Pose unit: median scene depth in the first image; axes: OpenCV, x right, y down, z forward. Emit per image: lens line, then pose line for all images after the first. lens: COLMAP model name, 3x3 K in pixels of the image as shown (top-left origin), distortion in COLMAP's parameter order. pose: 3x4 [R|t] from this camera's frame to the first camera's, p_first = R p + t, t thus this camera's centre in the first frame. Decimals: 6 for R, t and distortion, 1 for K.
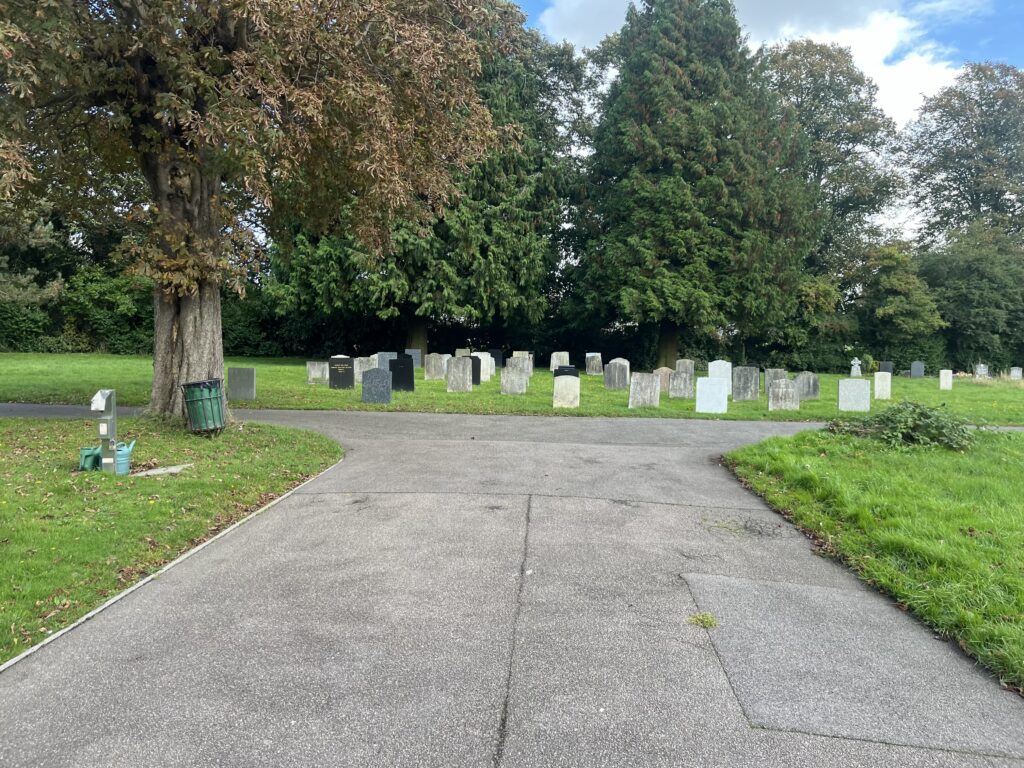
lens RADIAL K [[771.9, 0, 515.4], [0, 771.9, 379.2], [0, 0, 1]] dist [0.066774, -0.102997]
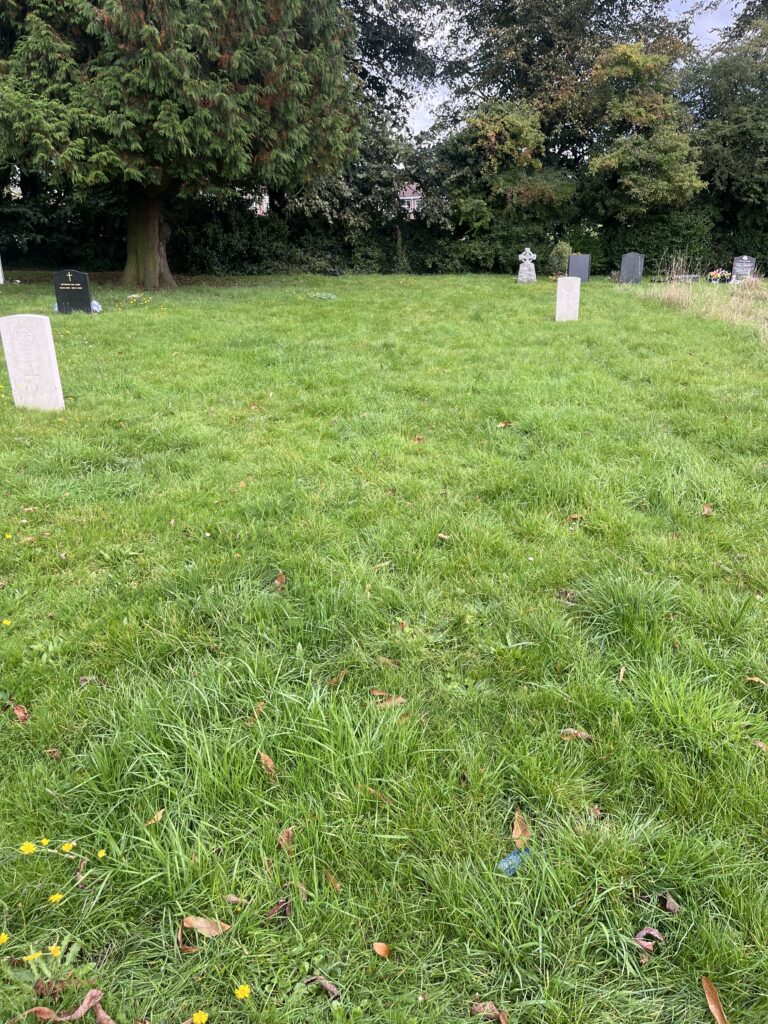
lens RADIAL K [[771.9, 0, 382.8], [0, 771.9, 514.7], [0, 0, 1]] dist [0.066774, -0.102997]
pose [[0.998994, 0.001030, -0.044837, 0.326875], [0.012486, 0.953824, 0.300108, -0.012184], [0.043076, -0.300366, 0.952851, 0.342025]]
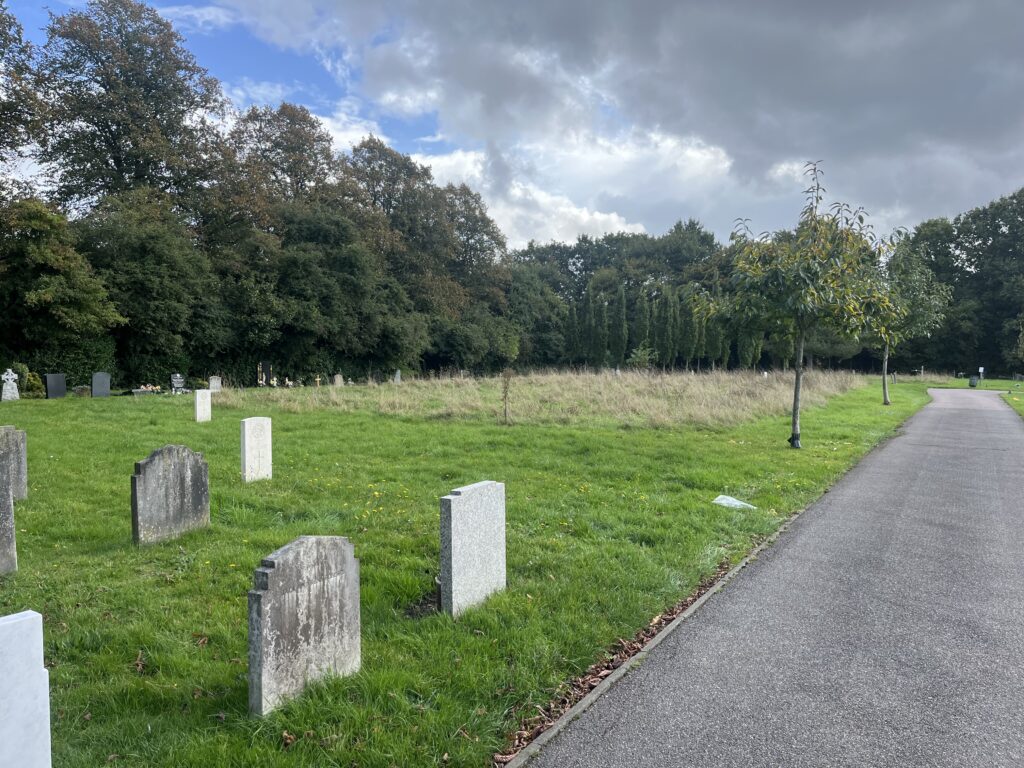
lens RADIAL K [[771.9, 0, 513.3], [0, 771.9, 392.4], [0, 0, 1]] dist [0.066774, -0.102997]
pose [[0.466236, -0.048764, 0.883316, 0.071101], [0.032226, 0.998753, 0.038127, -0.018070], [-0.884073, 0.010689, 0.467226, 0.328227]]
